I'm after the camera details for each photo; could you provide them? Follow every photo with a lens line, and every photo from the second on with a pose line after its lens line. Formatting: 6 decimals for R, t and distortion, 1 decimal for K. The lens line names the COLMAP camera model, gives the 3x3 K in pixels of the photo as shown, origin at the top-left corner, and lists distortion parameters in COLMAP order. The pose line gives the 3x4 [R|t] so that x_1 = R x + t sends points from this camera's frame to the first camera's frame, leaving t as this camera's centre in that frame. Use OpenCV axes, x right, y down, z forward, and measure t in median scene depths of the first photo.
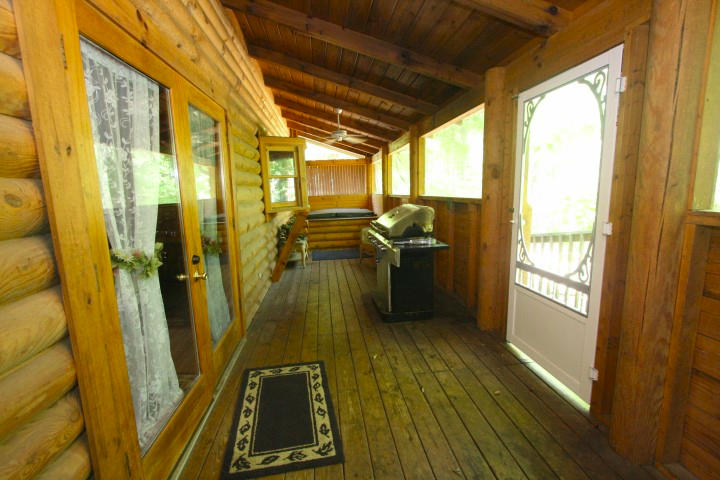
lens RADIAL K [[330.5, 0, 359.4], [0, 330.5, 240.9], [0, 0, 1]] dist [-0.015533, 0.001449]
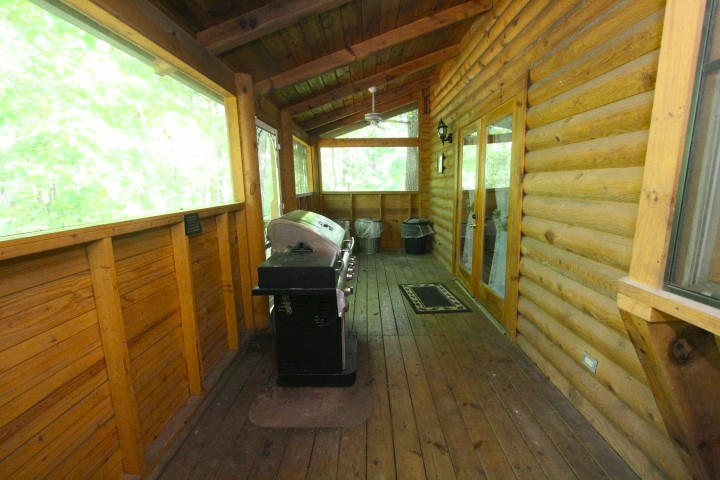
lens RADIAL K [[330.5, 0, 359.5], [0, 330.5, 240.6], [0, 0, 1]] dist [-0.015533, 0.001449]
pose [[-0.990504, 0.024810, 0.135229, -0.084689], [0.068375, 0.942216, 0.327954, -0.440097], [-0.119278, 0.334086, -0.934965, 2.649342]]
